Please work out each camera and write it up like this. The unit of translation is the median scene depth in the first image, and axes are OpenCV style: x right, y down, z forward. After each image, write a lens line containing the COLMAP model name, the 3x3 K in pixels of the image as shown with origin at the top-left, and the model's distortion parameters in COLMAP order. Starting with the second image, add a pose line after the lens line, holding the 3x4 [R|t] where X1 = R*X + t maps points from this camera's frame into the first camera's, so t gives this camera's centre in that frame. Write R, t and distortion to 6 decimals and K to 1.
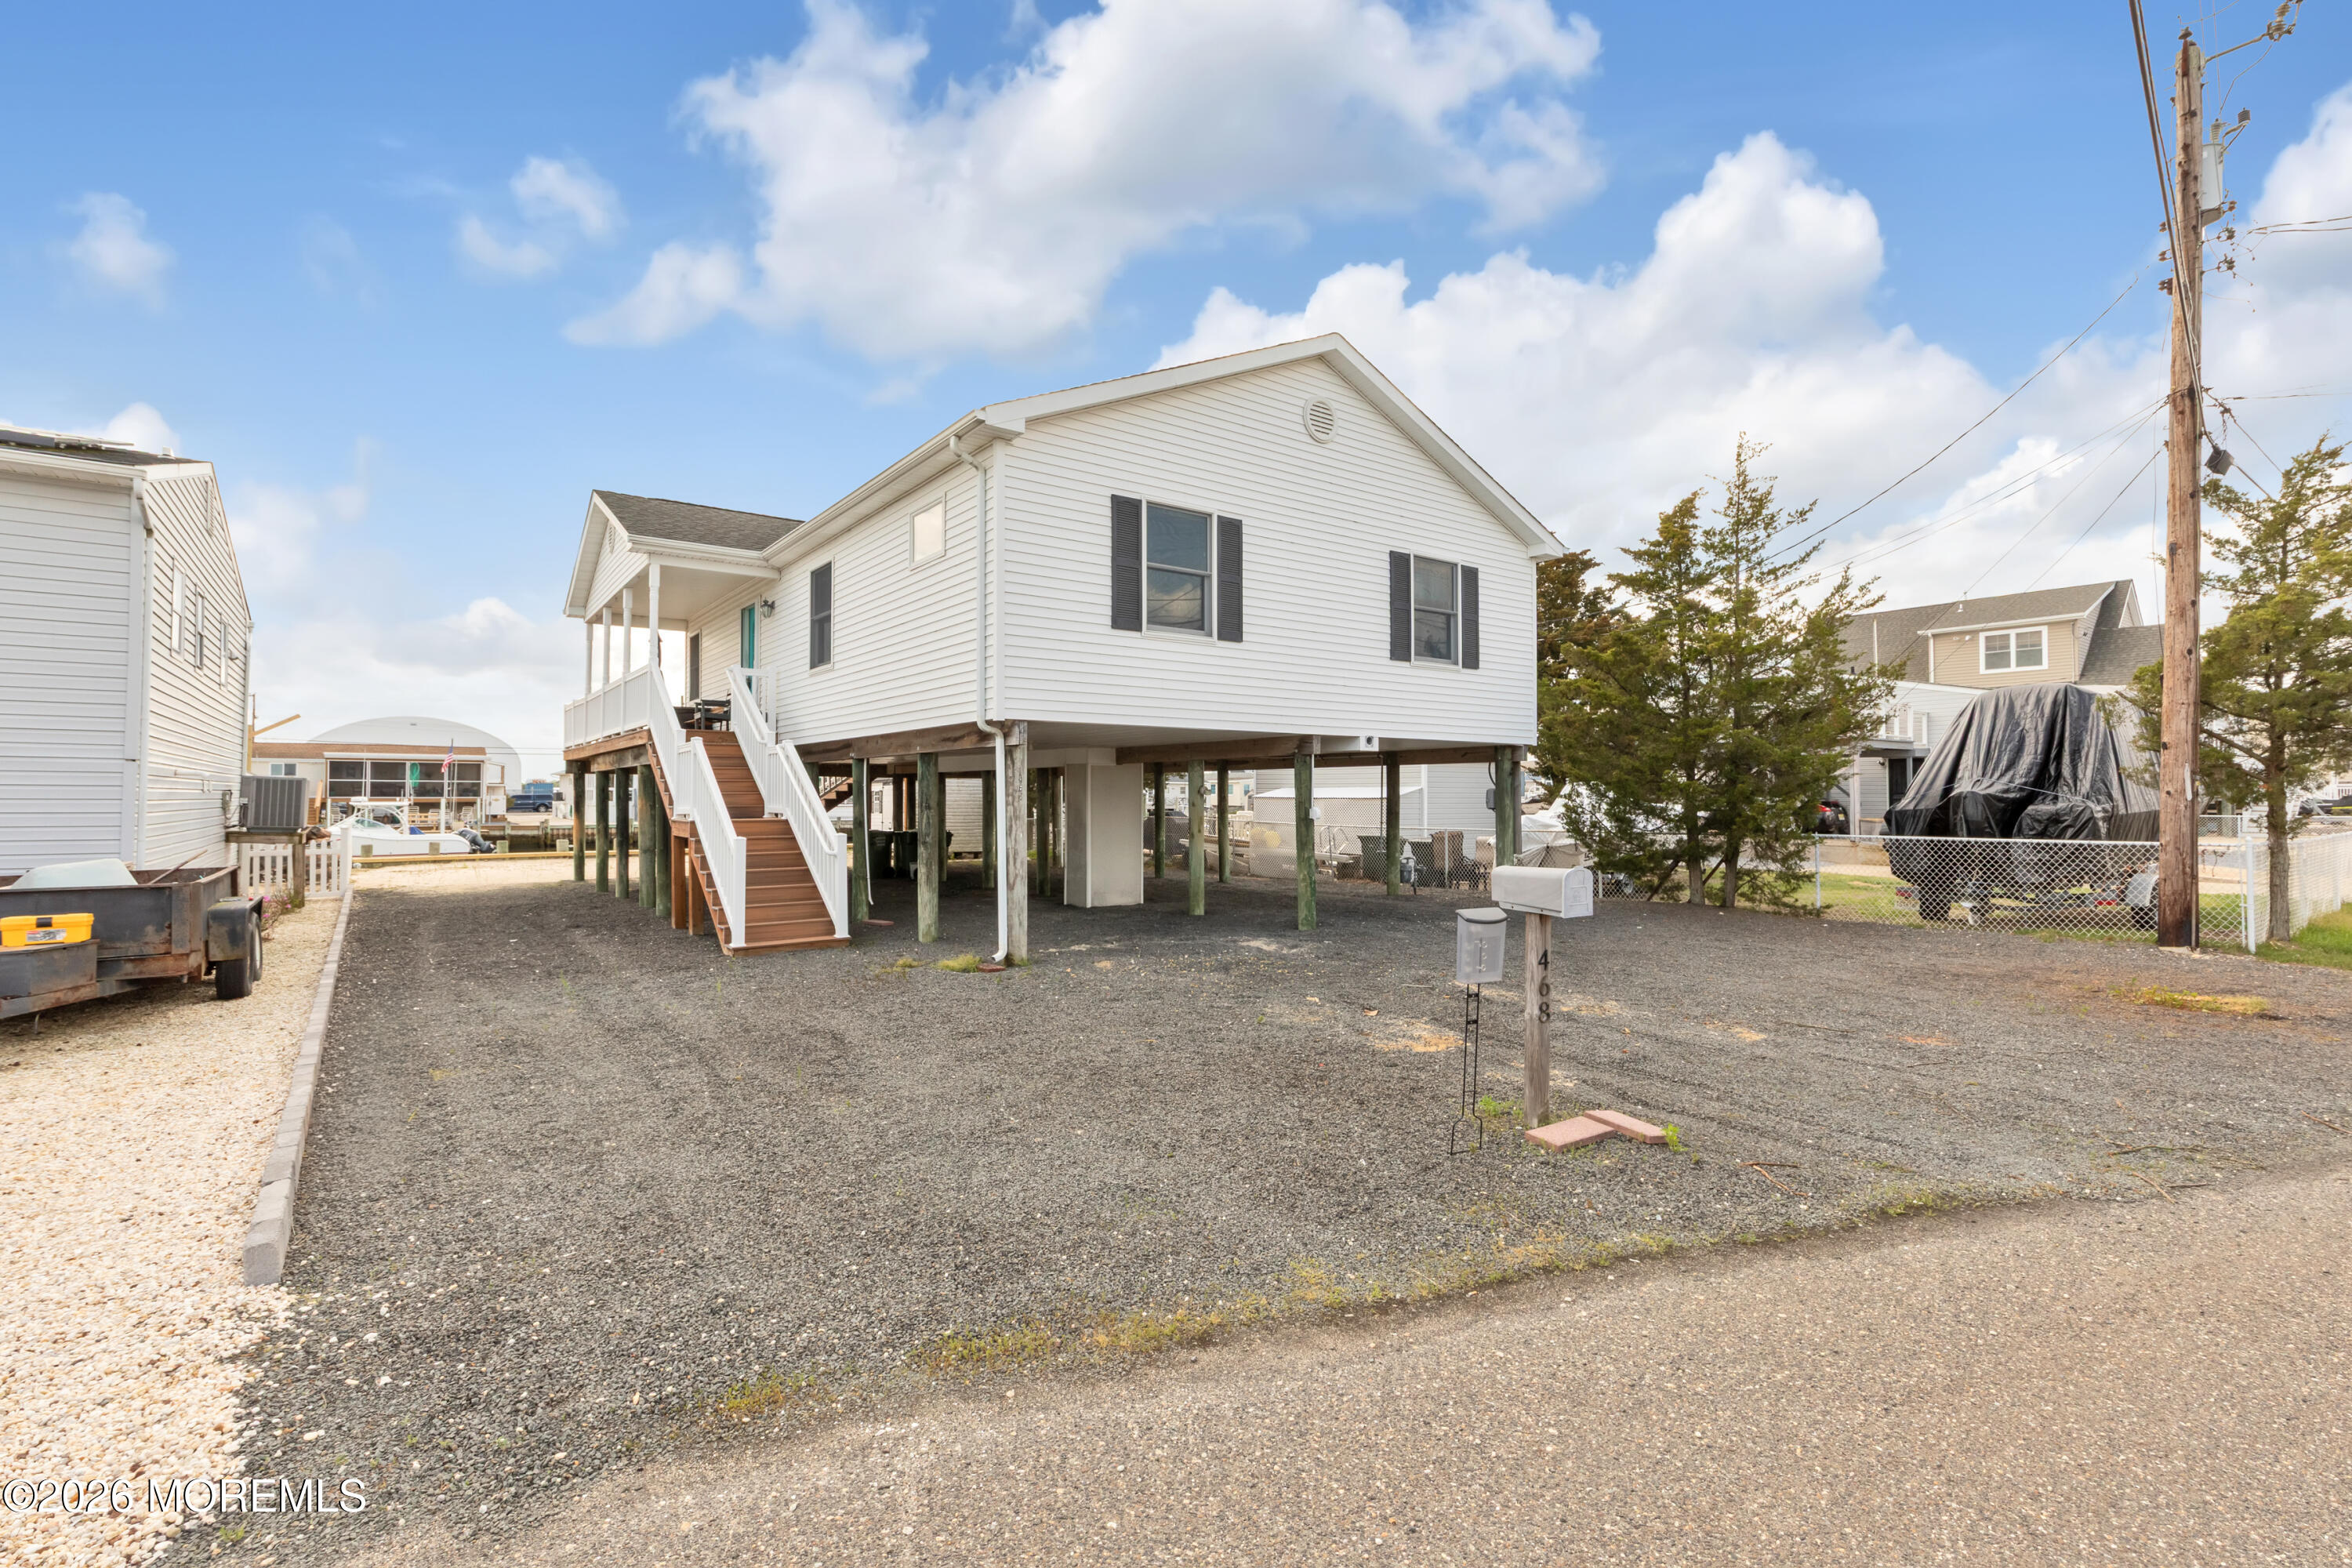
lens RADIAL K [[1071.2, 0, 1155.6], [0, 1071.2, 784.1], [0, 0, 1]] dist [0.014394, -0.004901]
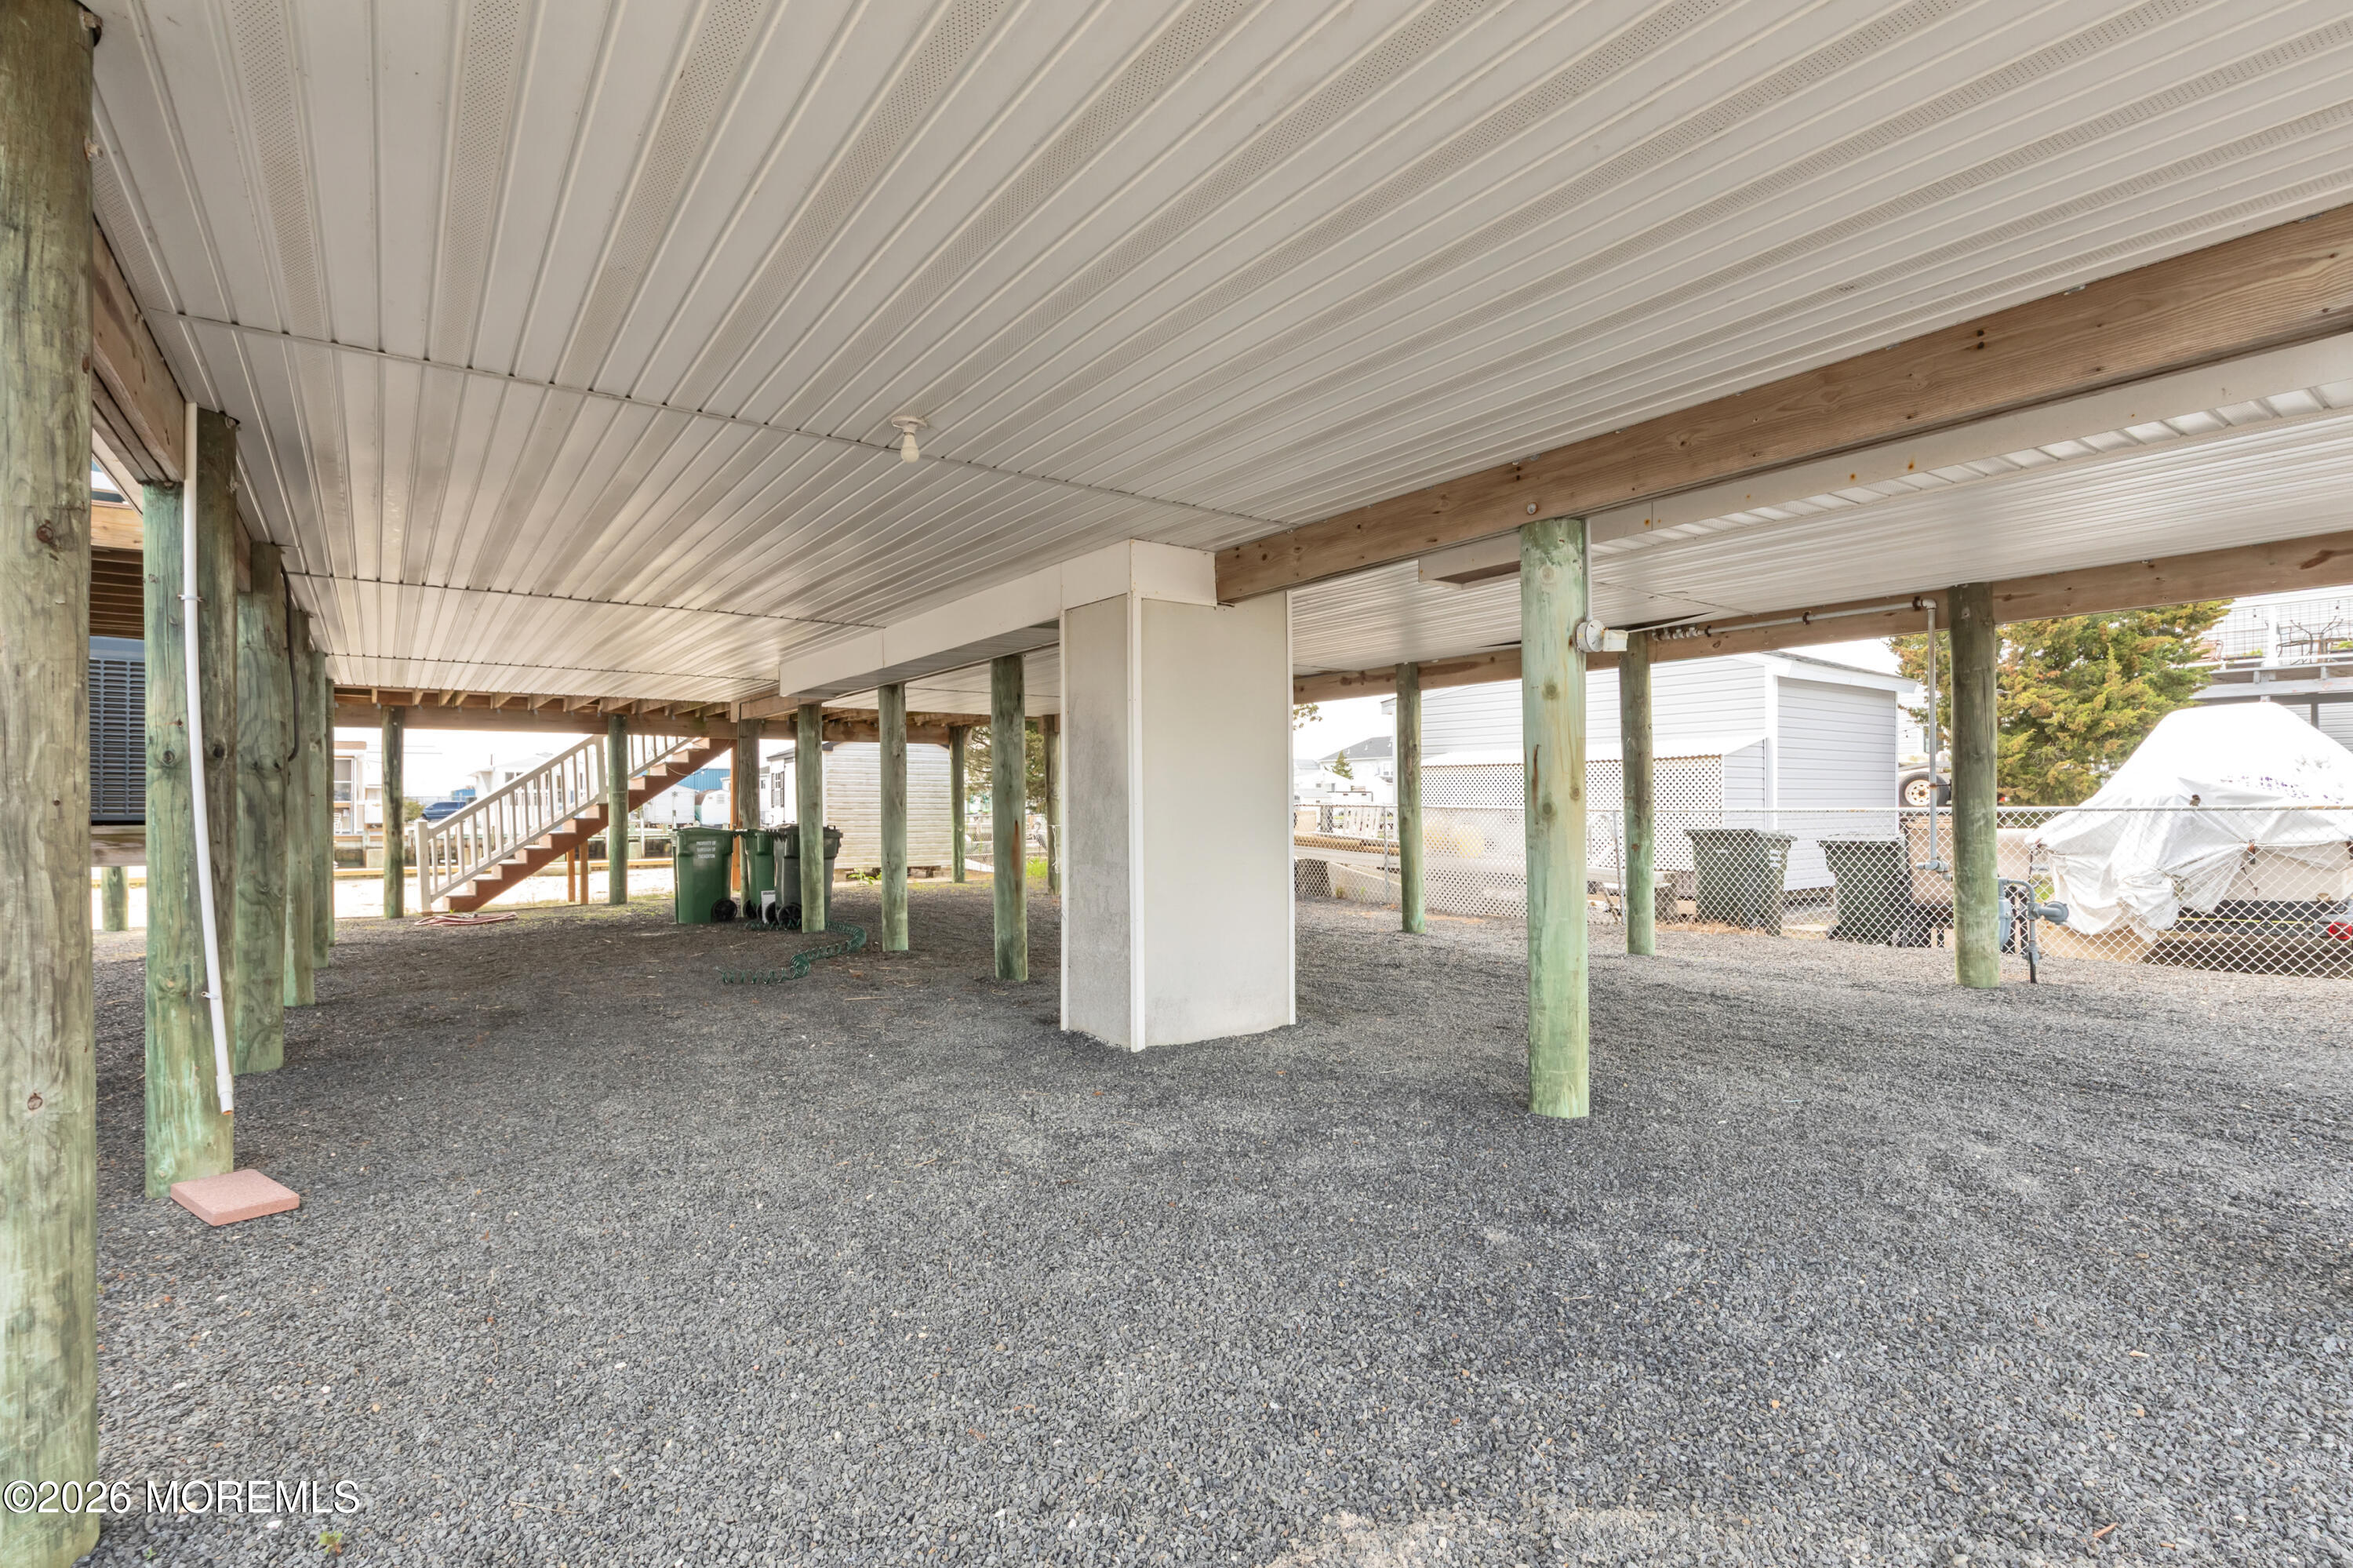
lens RADIAL K [[1121.8, 0, 1171.8], [0, 1121.8, 801.6], [0, 0, 1]] dist [-0.005386, -0.002671]
pose [[0.999981, -0.005929, -0.001430, -0.043878], [0.005940, 0.999951, 0.007960, 0.033848], [0.001383, -0.007968, 0.999967, 0.572063]]
